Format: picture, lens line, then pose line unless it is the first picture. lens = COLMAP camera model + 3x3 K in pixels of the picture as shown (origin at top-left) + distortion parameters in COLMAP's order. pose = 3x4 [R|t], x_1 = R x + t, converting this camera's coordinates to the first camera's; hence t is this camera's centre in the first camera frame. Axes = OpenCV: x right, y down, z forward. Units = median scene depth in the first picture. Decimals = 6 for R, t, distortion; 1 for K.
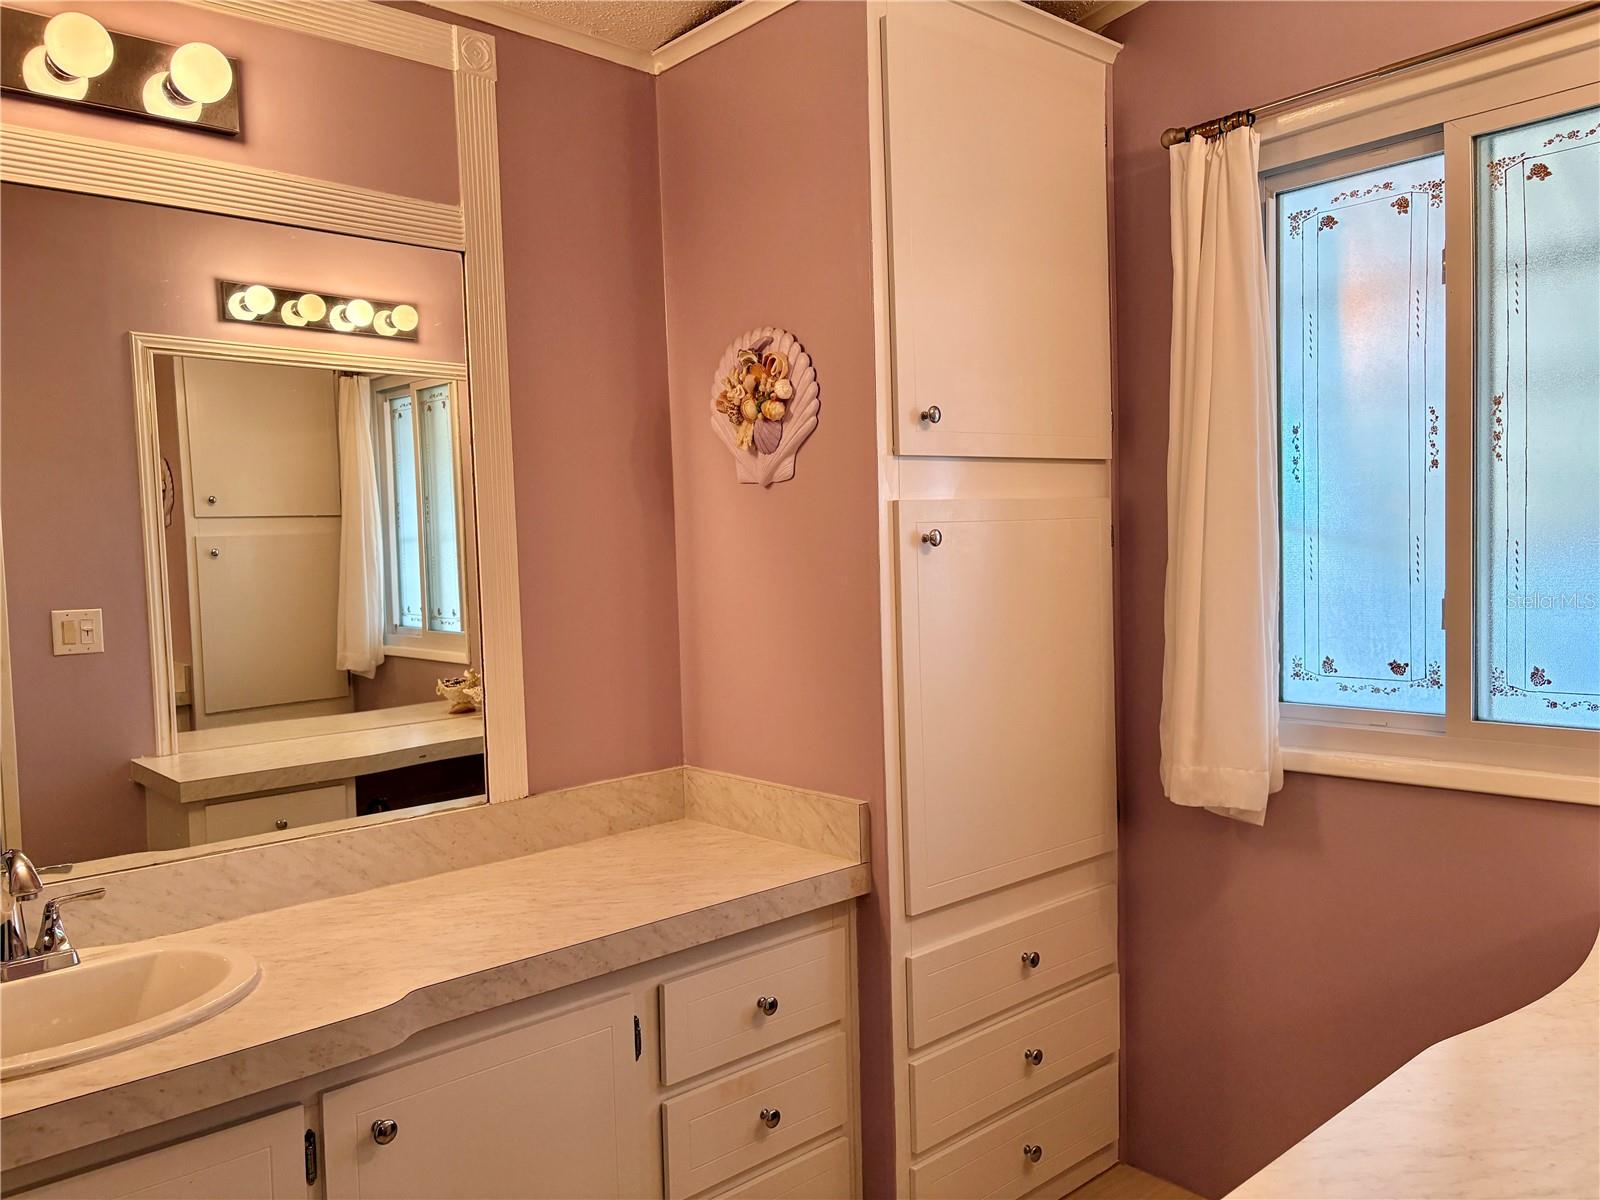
lens RADIAL K [[1209.7, 0, 800.0], [0, 1209.7, 600.0], [0, 0, 1]] dist [0.060477, -0.093517]
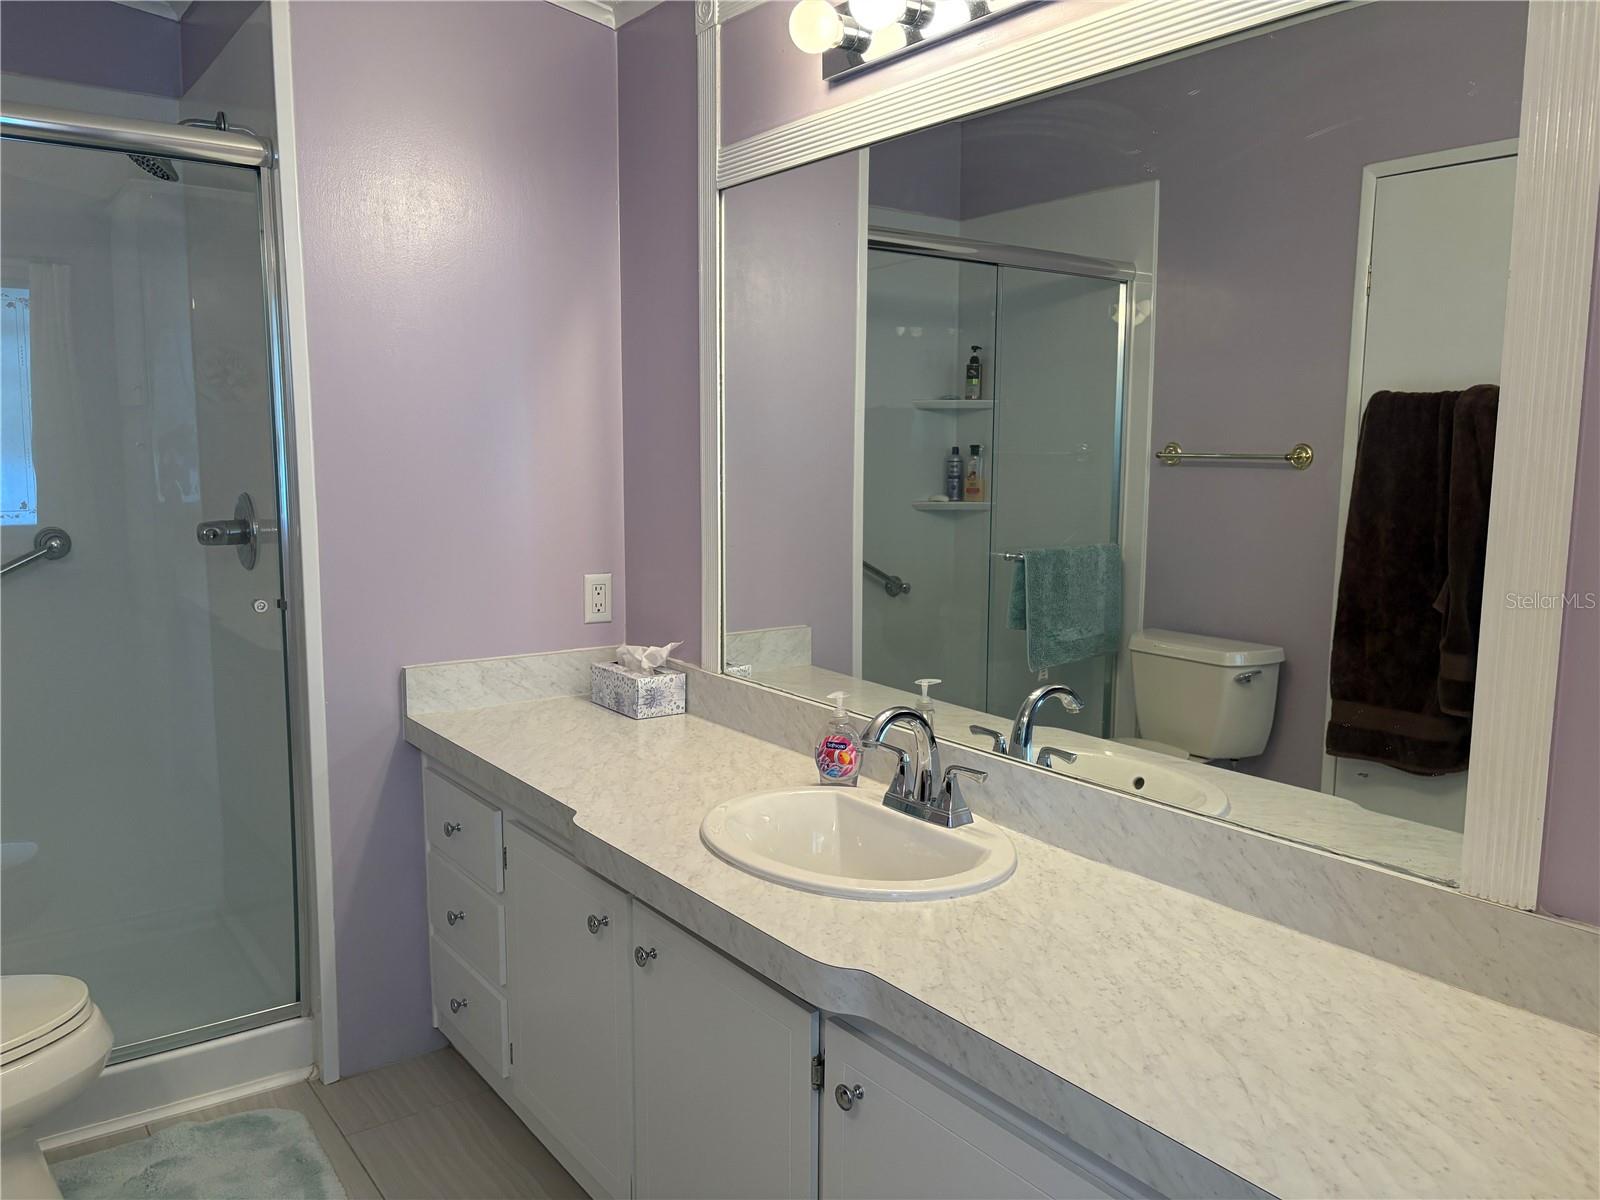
lens RADIAL K [[1209.7, 0, 800.0], [0, 1209.7, 600.0], [0, 0, 1]] dist [0.060477, -0.093517]
pose [[-0.091128, 0.151655, -0.984224, 0.372130], [-0.057579, 0.985880, 0.157241, -0.056164], [0.994173, 0.071000, -0.081109, 0.737897]]
